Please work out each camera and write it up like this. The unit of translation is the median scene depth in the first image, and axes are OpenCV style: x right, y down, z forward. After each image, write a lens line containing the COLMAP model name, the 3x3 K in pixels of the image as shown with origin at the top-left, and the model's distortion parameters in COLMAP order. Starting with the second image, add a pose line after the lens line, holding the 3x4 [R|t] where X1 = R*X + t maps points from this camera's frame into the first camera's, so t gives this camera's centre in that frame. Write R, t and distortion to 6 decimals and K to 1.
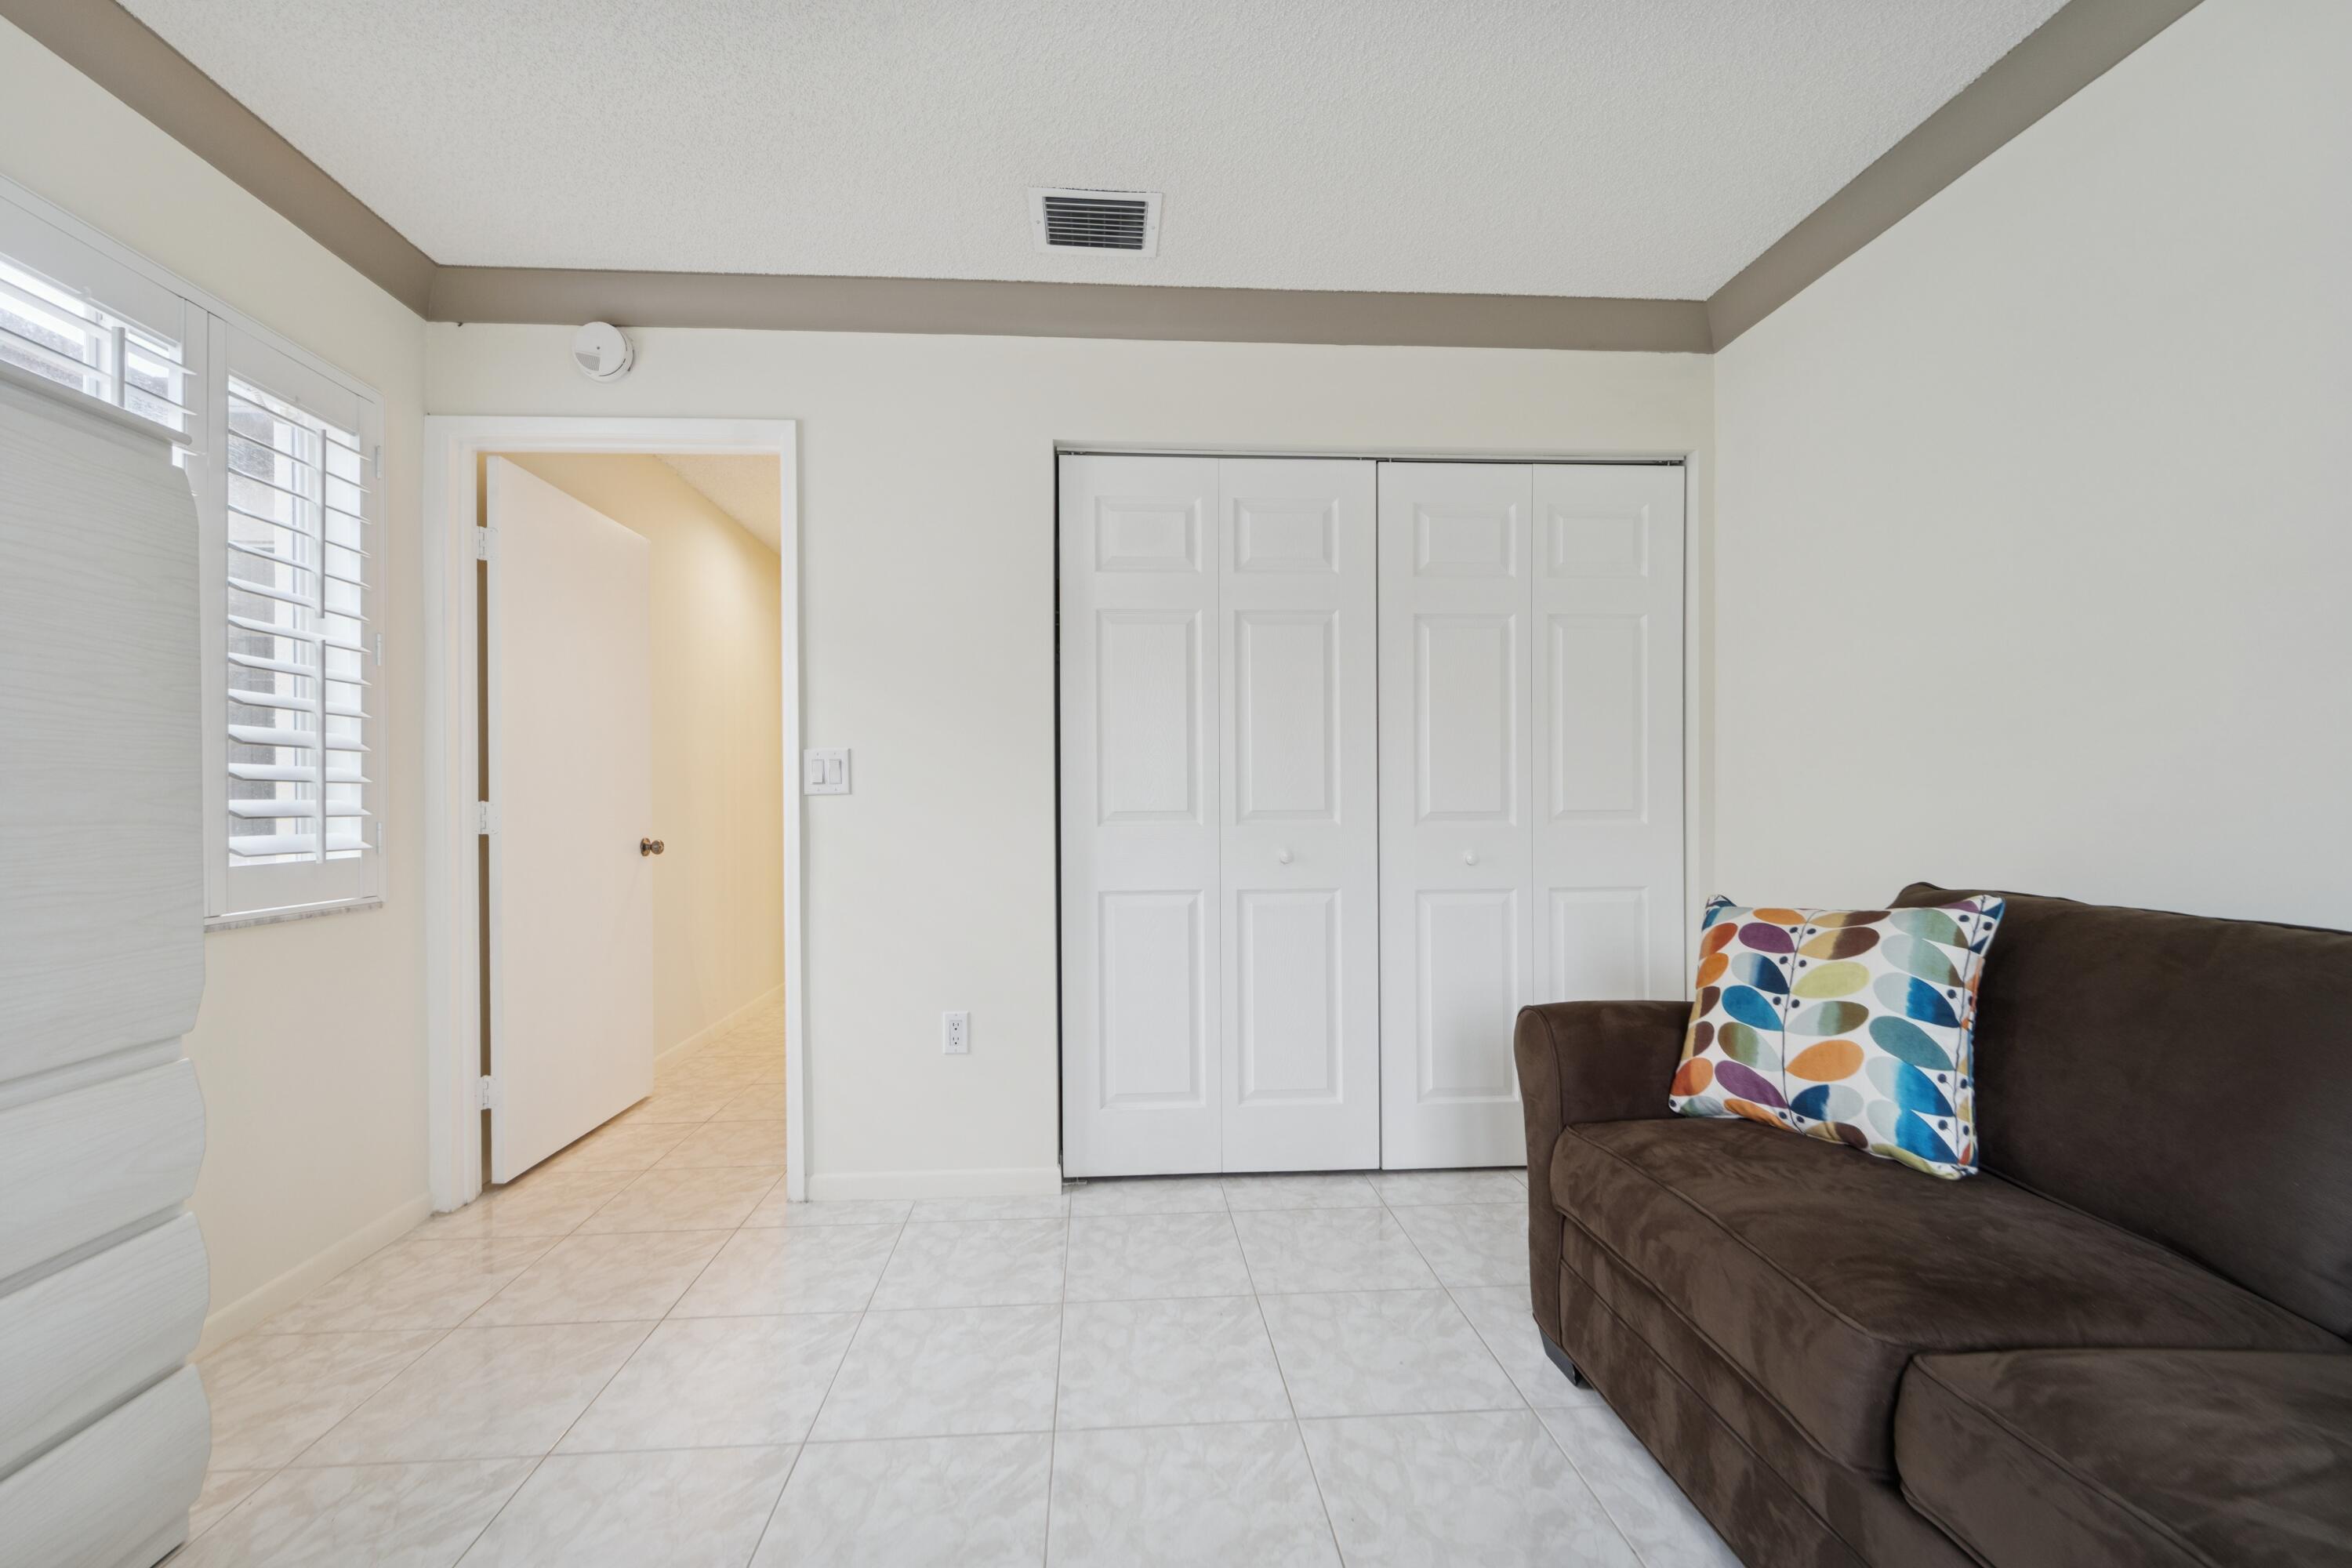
lens RADIAL K [[951.4, 0, 1172.3], [0, 951.4, 792.0], [0, 0, 1]] dist [-0.001949, -0.000143]
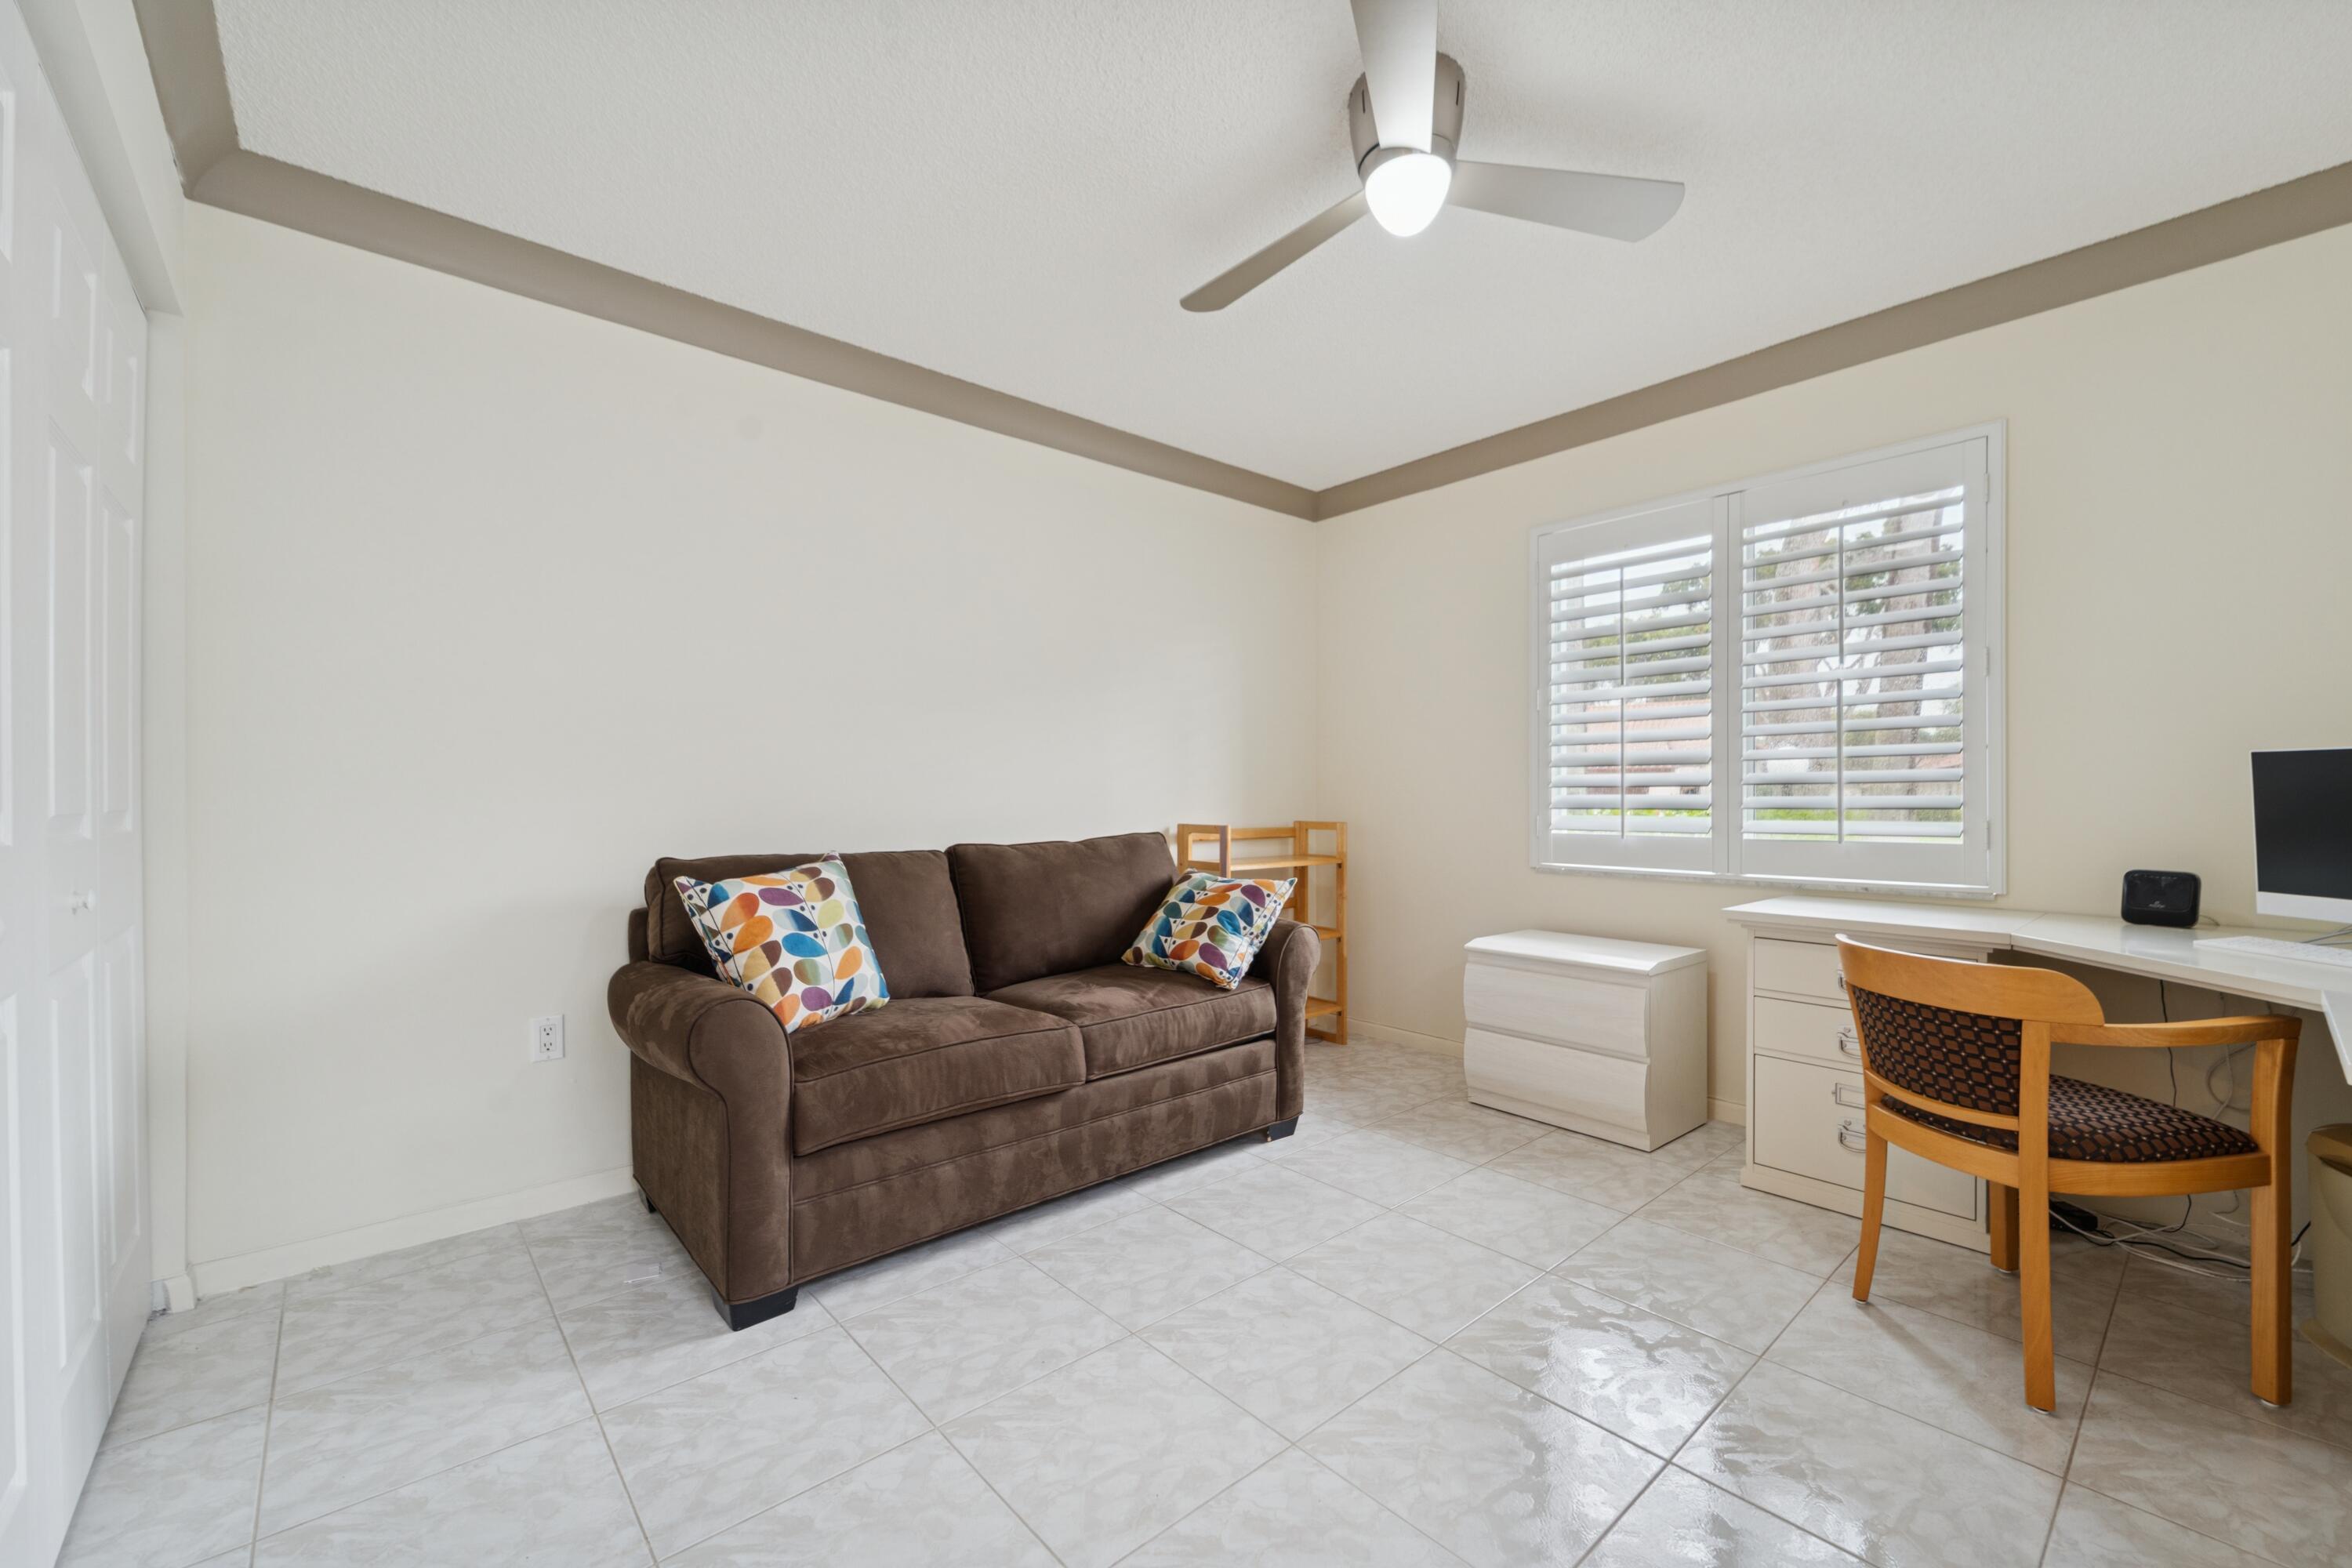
lens RADIAL K [[951.4, 0, 1172.3], [0, 951.4, 792.0], [0, 0, 1]] dist [-0.001949, -0.000143]
pose [[-0.592047, 0.014339, 0.805776, -0.816329], [0.007028, 0.999896, -0.012630, 0.027129], [-0.805873, -0.001814, -0.592086, 1.398139]]
